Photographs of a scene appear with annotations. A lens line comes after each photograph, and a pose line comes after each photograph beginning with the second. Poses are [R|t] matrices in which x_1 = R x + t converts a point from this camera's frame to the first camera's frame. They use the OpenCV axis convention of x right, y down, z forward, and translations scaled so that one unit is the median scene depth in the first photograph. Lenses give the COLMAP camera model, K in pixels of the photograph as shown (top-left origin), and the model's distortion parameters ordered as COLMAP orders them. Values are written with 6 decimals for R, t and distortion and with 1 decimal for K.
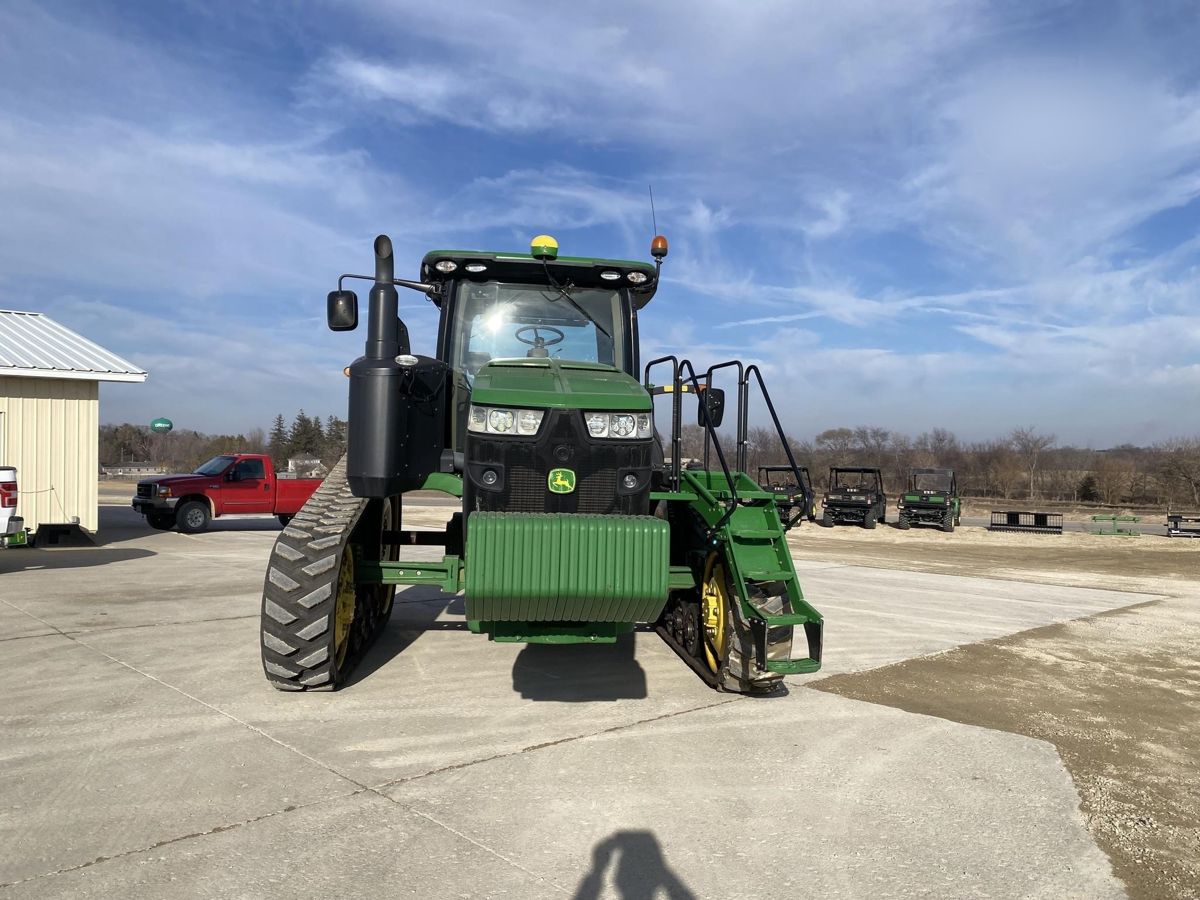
lens RADIAL K [[915.7, 0, 603.9], [0, 915.7, 445.9], [0, 0, 1]] dist [0.031207, -0.028811]
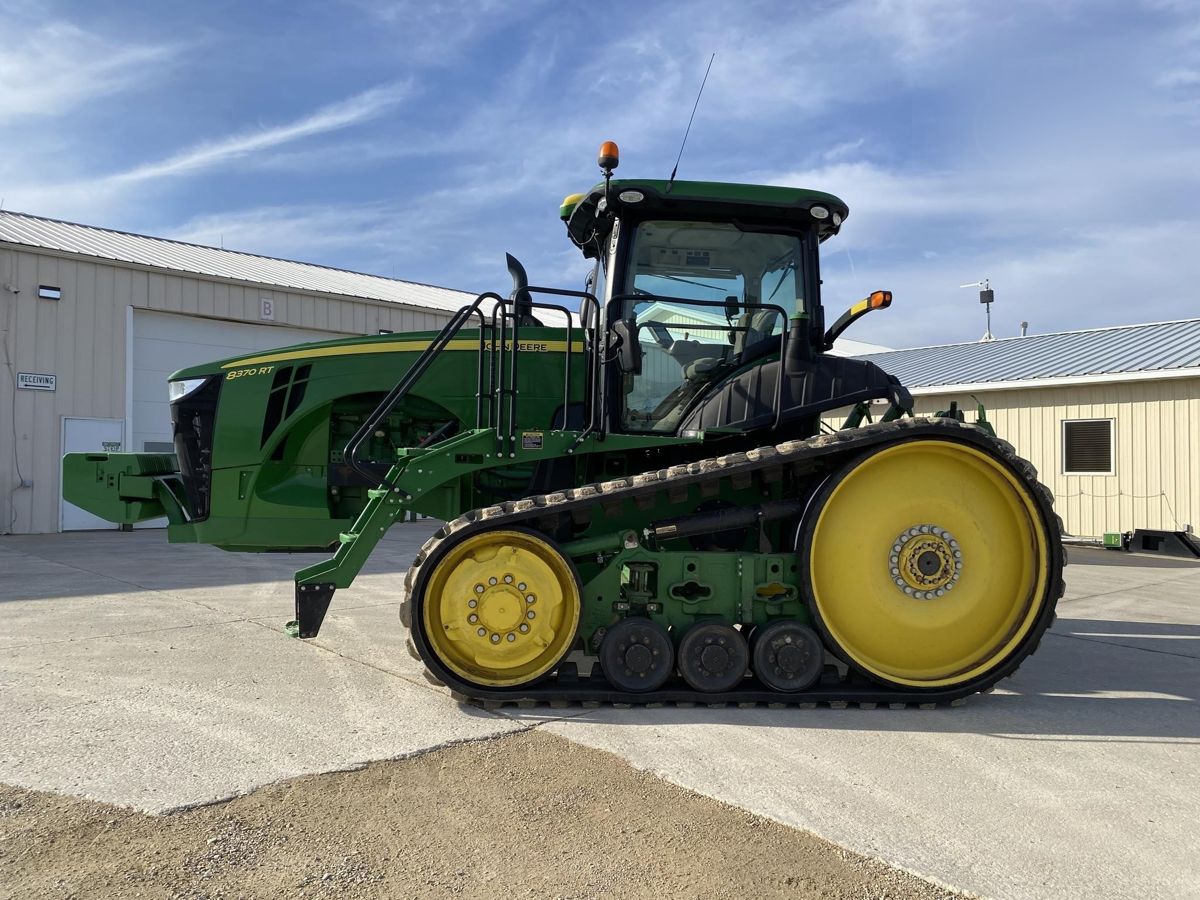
lens RADIAL K [[915.7, 0, 605.9], [0, 915.7, 448.8], [0, 0, 1]] dist [0.031207, -0.028811]
pose [[-0.010013, -0.033290, -0.999396, 0.279592], [0.003547, 0.999438, -0.033327, 0.022047], [0.999944, -0.003878, -0.009889, 0.324271]]
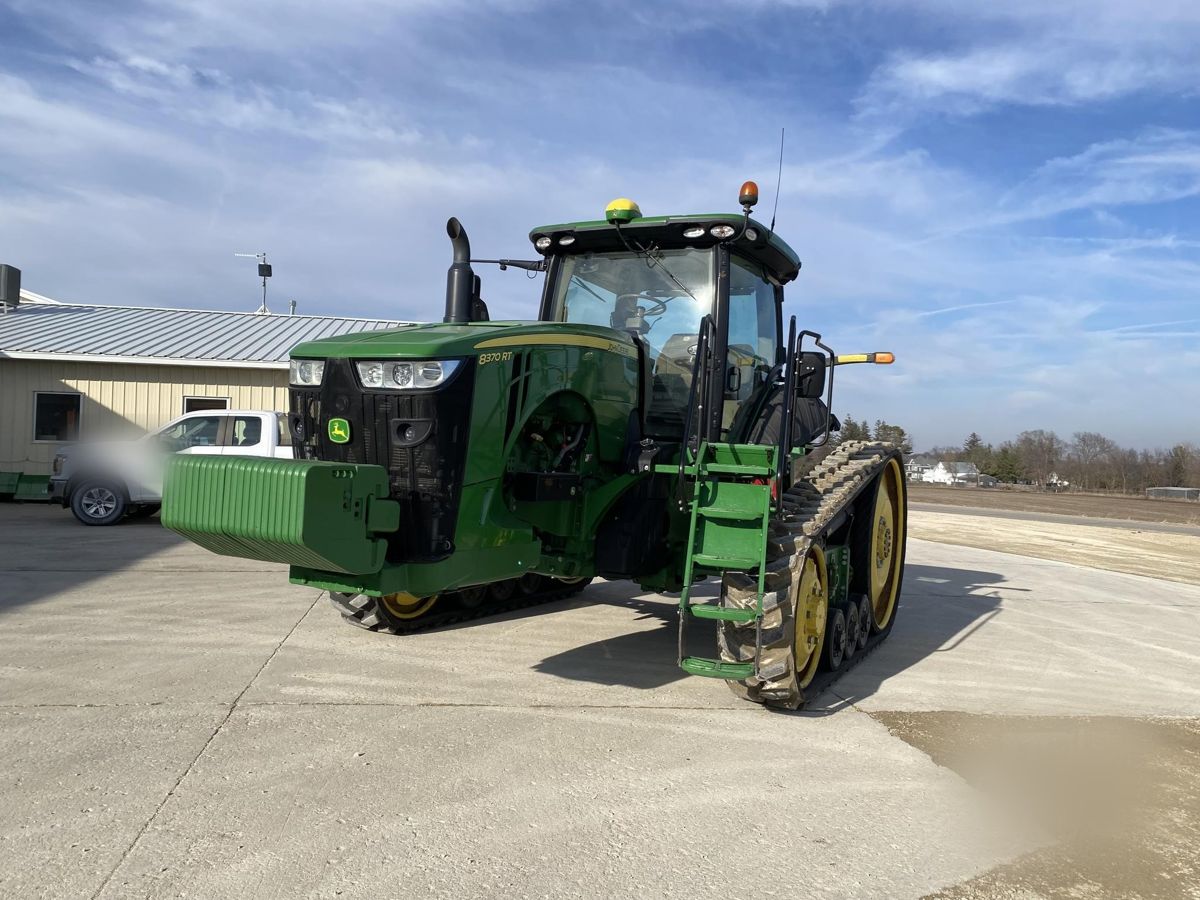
lens RADIAL K [[915.7, 0, 612.1], [0, 915.7, 443.3], [0, 0, 1]] dist [0.031207, -0.028811]
pose [[0.833420, 0.015011, -0.552436, 0.144012], [-0.019846, 0.999799, -0.002774, 0.009330], [0.552283, 0.013276, 0.833551, 0.060123]]
